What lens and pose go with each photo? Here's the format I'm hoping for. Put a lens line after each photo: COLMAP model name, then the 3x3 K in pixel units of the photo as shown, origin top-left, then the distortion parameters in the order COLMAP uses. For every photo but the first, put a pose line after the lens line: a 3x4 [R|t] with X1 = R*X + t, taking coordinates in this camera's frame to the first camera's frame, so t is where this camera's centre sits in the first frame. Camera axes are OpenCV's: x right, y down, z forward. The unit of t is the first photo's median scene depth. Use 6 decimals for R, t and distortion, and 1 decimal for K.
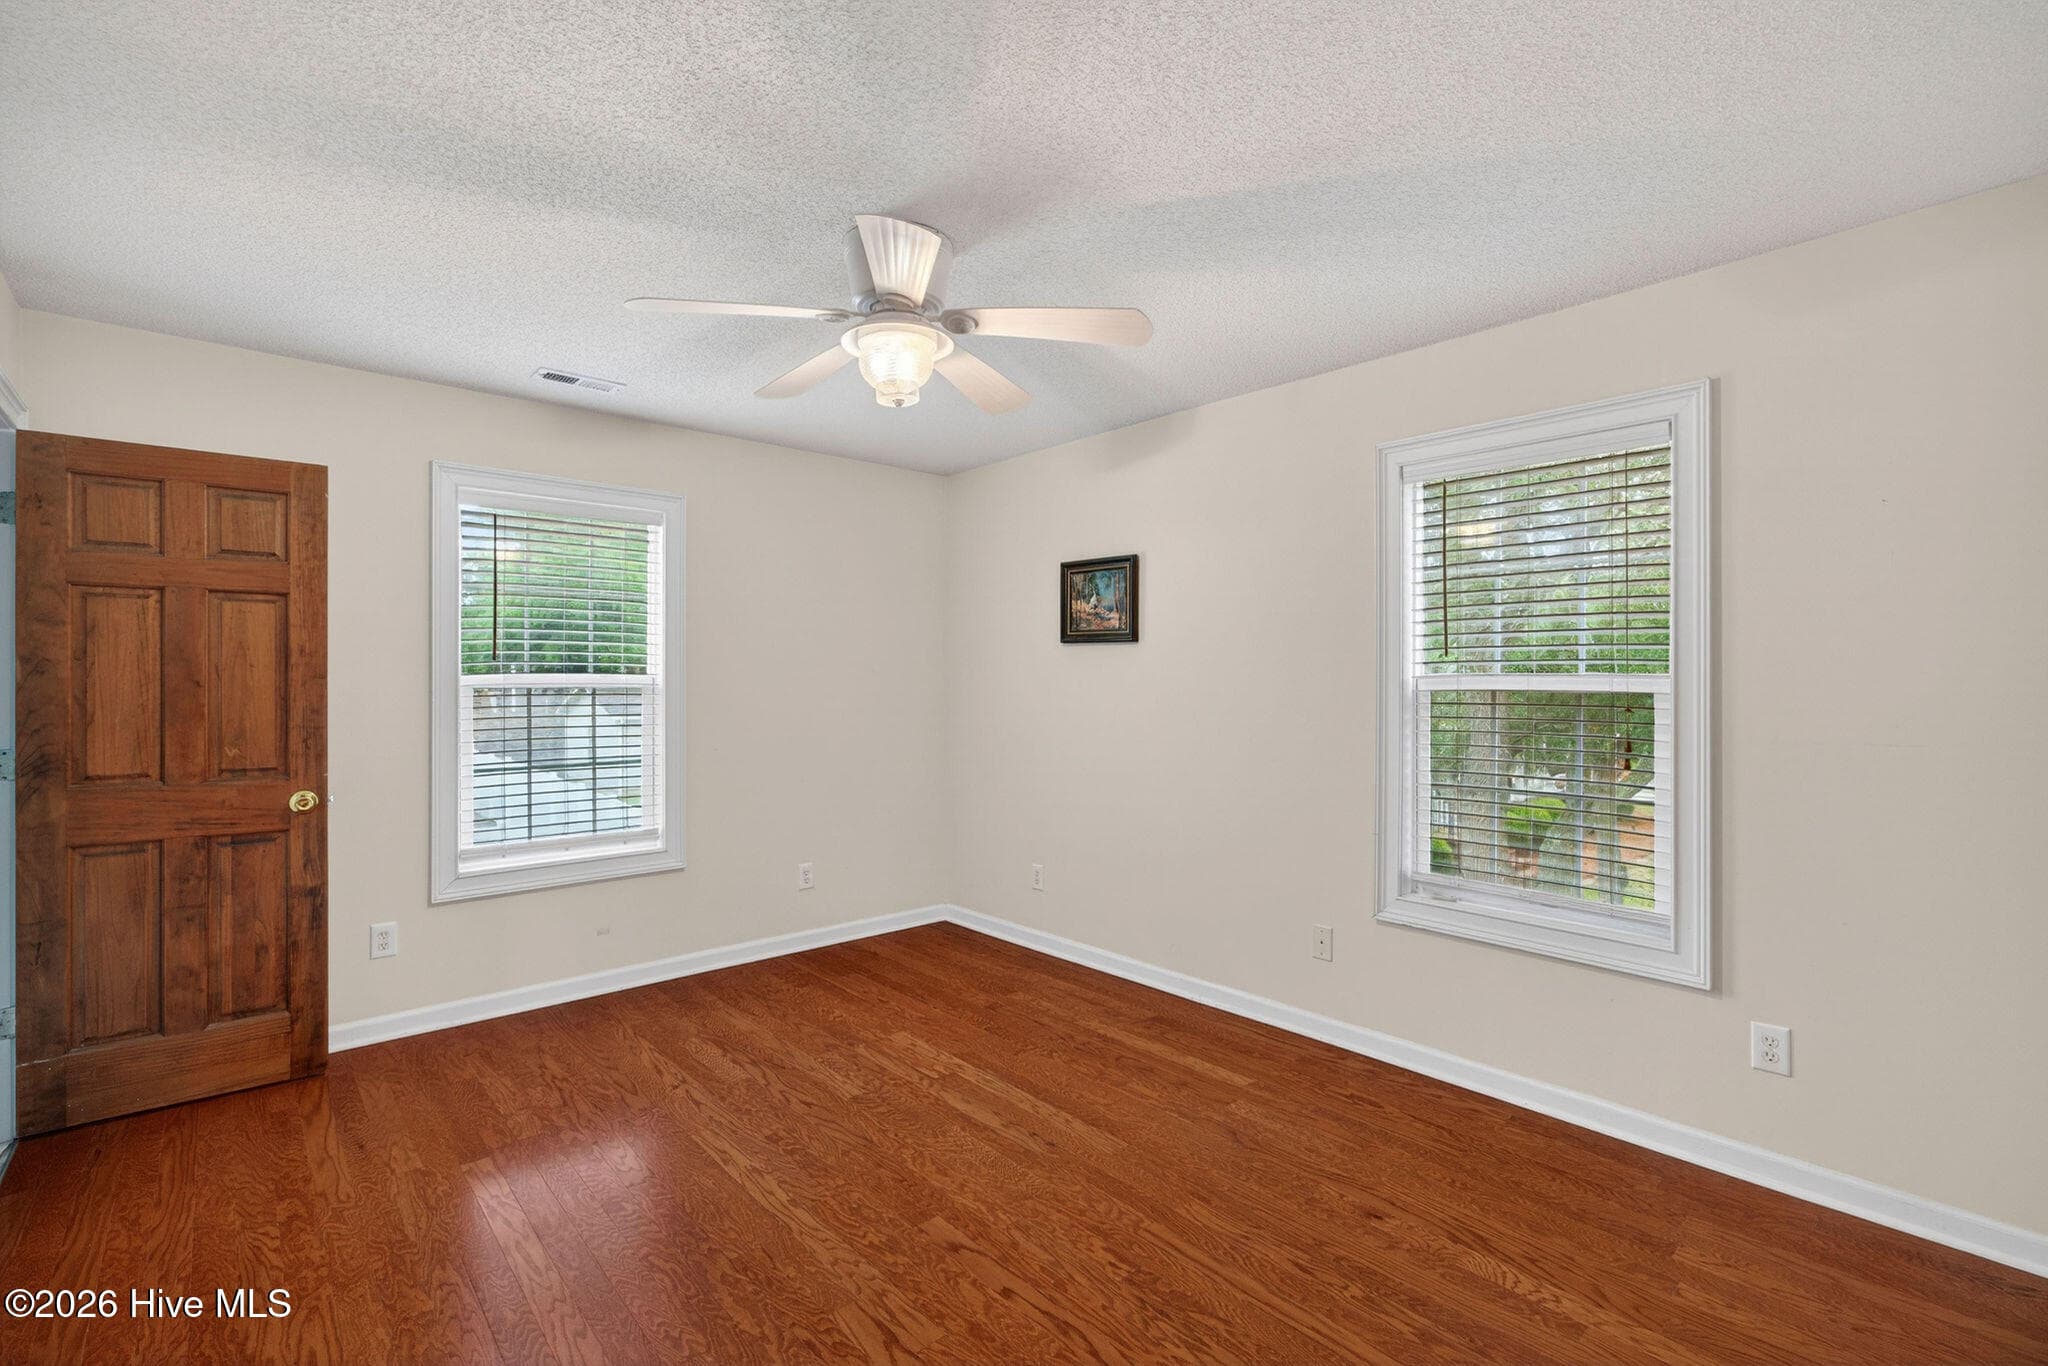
lens RADIAL K [[796.5, 0, 1048.1], [0, 796.5, 685.4], [0, 0, 1]] dist [0.000728, 0.000102]
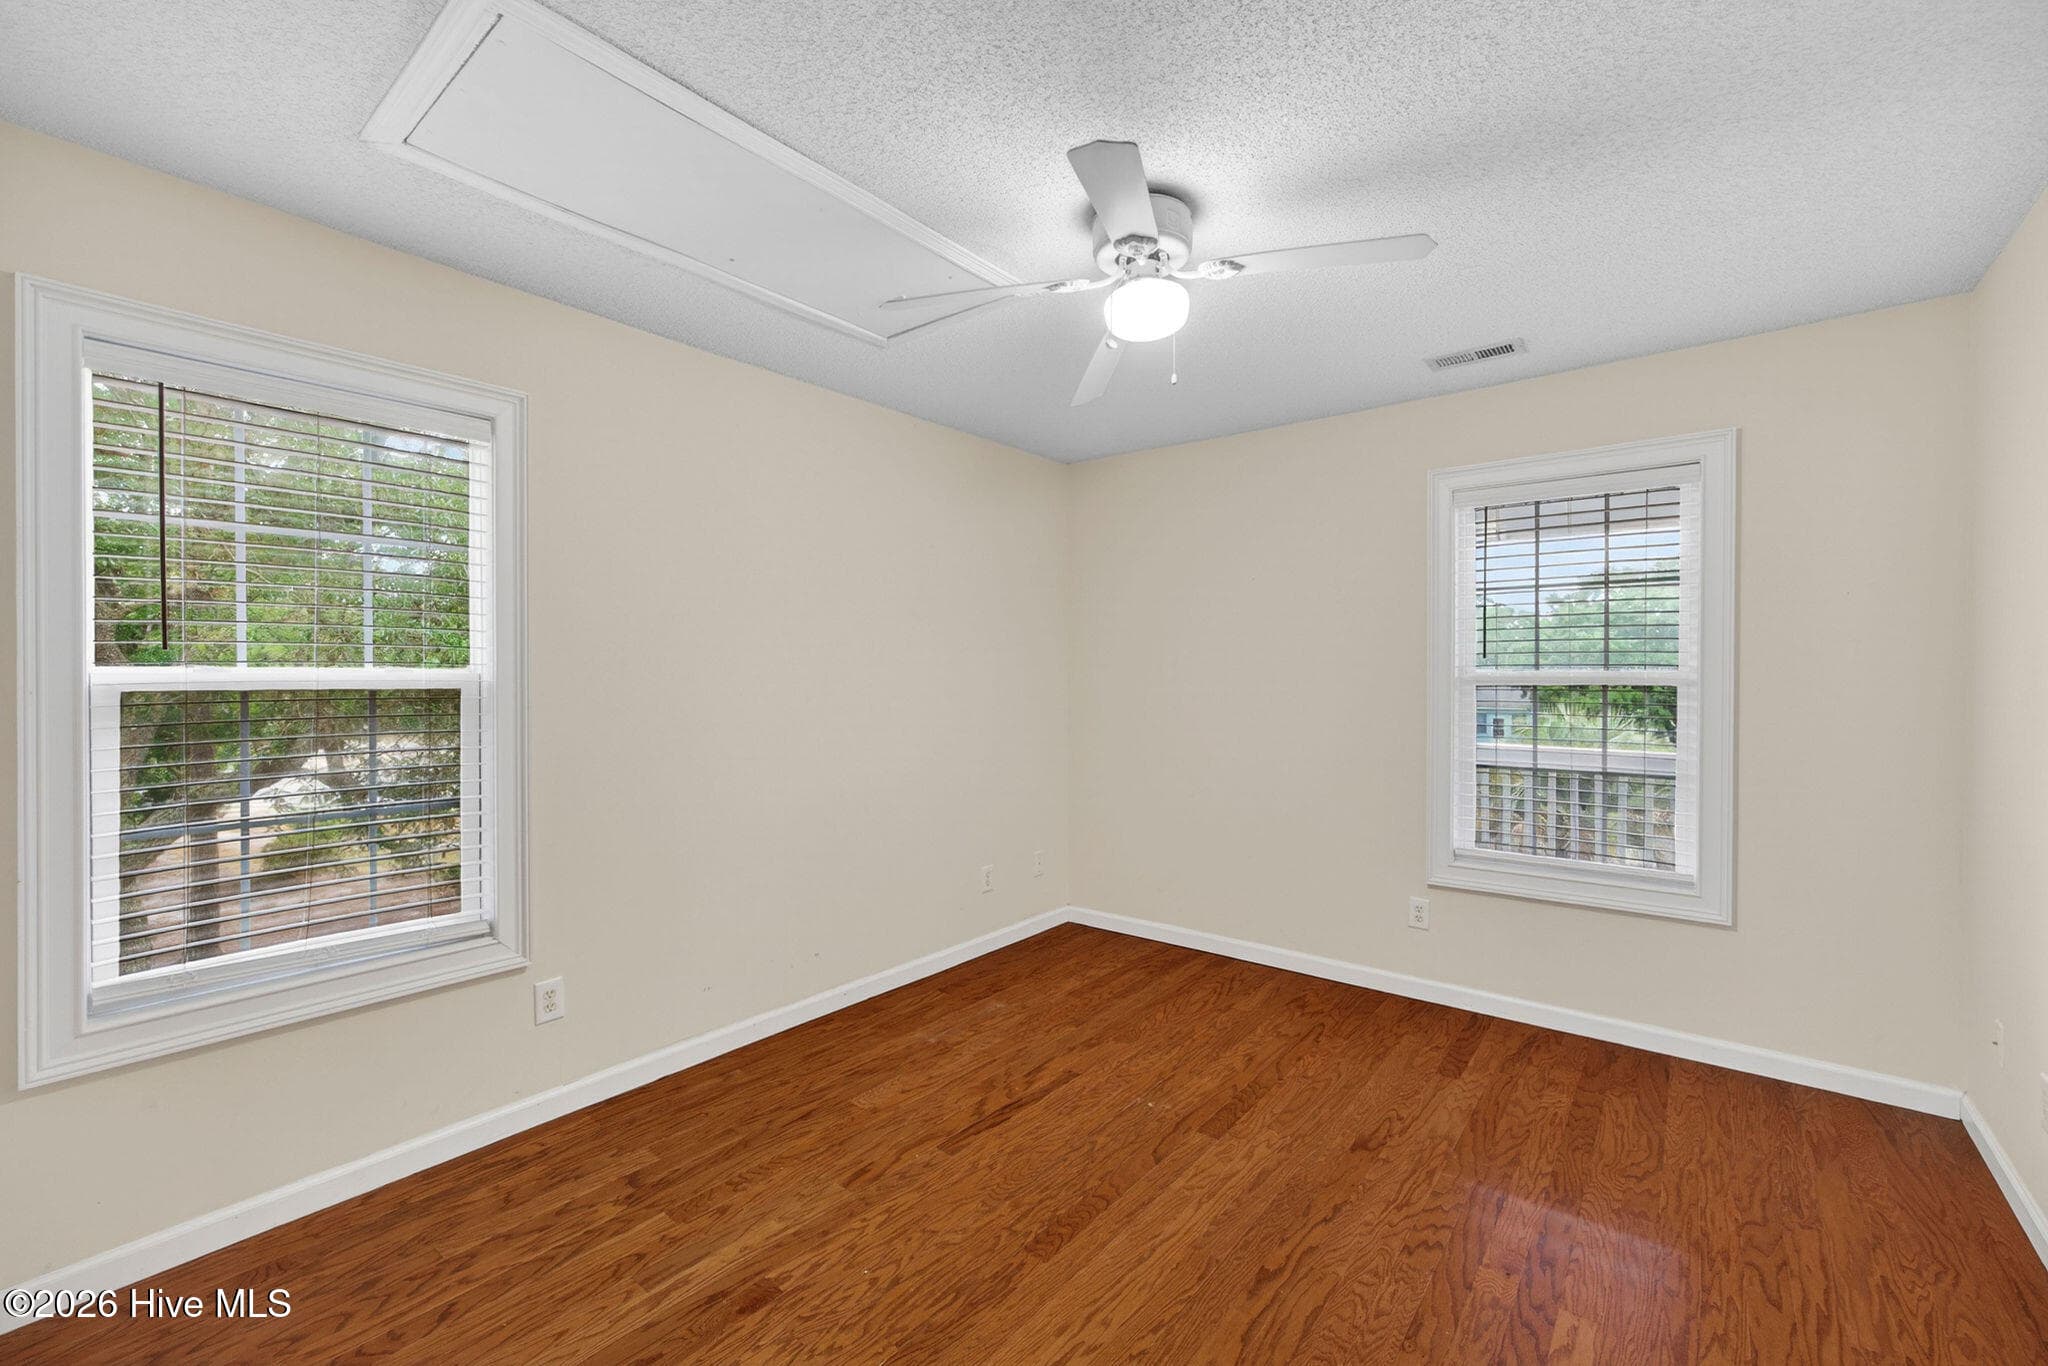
lens RADIAL K [[796.5, 0, 1048.1], [0, 796.5, 685.4], [0, 0, 1]] dist [0.000728, 0.000102]
pose [[0.960147, 0.000814, 0.279496, -0.442545], [-0.001752, 0.999994, 0.003105, 0.000046], [-0.279492, -0.003471, 0.960142, 0.071974]]
